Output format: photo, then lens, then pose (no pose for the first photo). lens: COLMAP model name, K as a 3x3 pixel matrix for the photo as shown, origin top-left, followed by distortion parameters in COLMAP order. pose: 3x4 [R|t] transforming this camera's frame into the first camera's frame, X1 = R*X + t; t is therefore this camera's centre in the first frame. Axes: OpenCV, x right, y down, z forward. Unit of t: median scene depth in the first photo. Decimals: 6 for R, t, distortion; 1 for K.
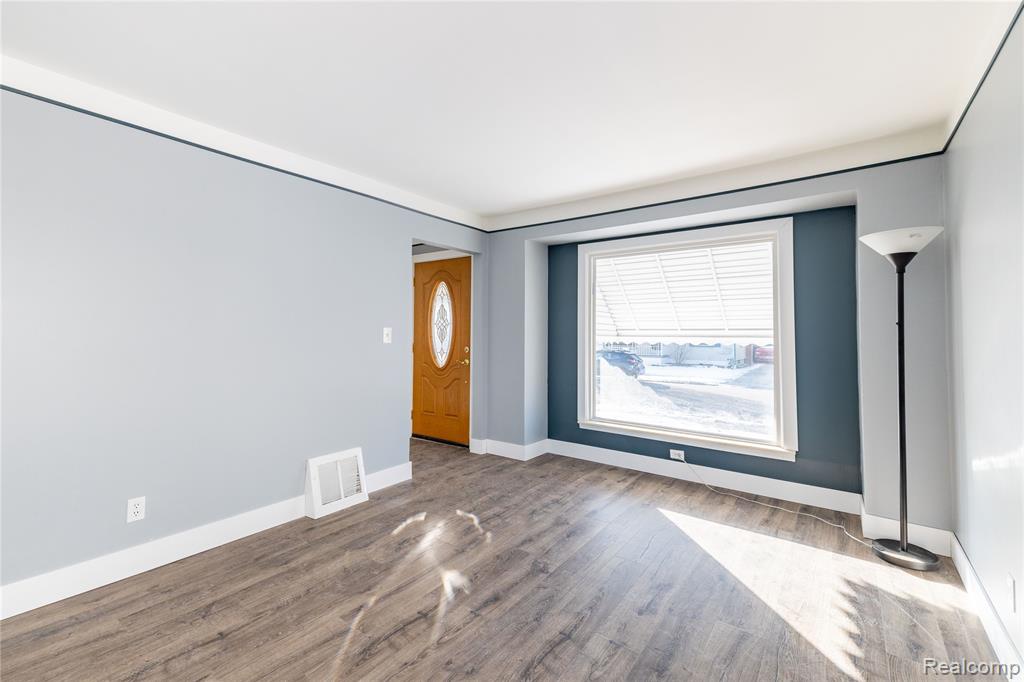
lens RADIAL K [[444.1, 0, 512.5], [0, 444.1, 320.6], [0, 0, 1]] dist [0.030305, -0.000547]
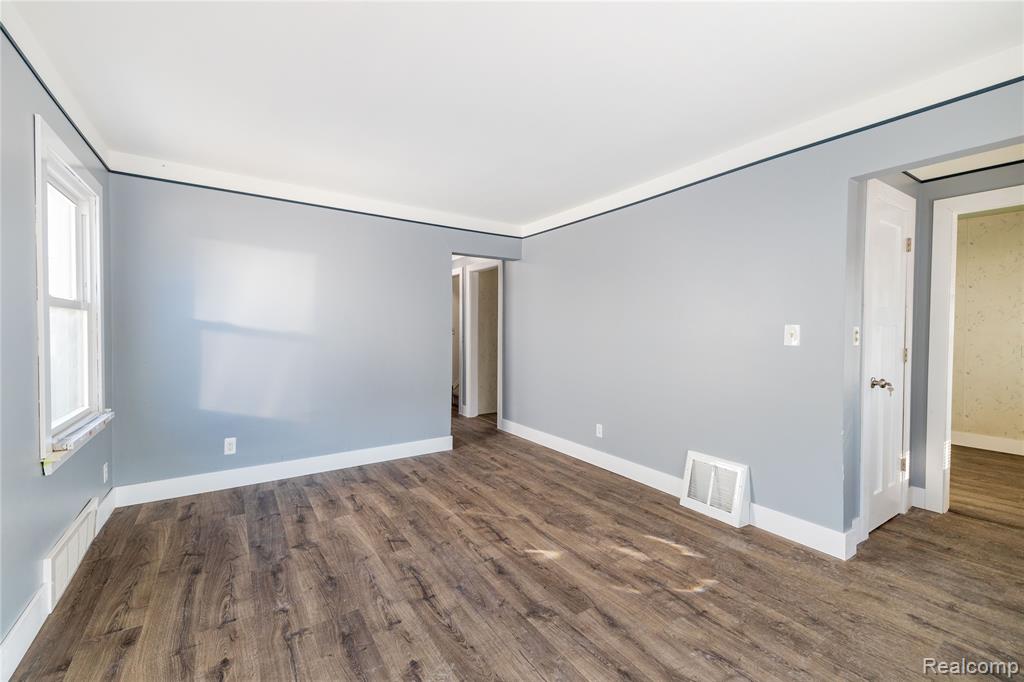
lens RADIAL K [[416.0, 0, 512.9], [0, 416.0, 337.9], [0, 0, 1]] dist [0.059551, -0.022131]
pose [[-0.341042, 0.009567, -0.939999, 0.744677], [0.019313, 0.999808, 0.003169, 0.036886], [0.939850, -0.017074, -0.341161, 1.127977]]
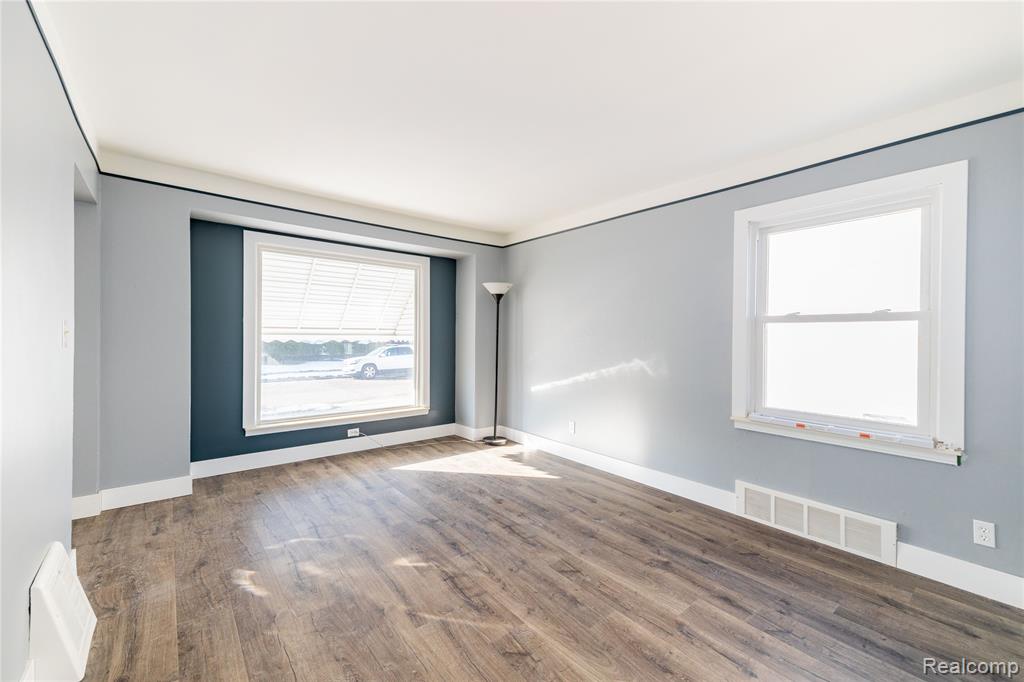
lens RADIAL K [[416.0, 0, 512.9], [0, 416.0, 337.9], [0, 0, 1]] dist [0.059551, -0.022131]
pose [[0.254692, -0.008576, 0.966984, -0.921463], [-0.037579, 0.999118, 0.018759, 0.010201], [-0.966292, -0.041116, 0.254145, 0.456576]]
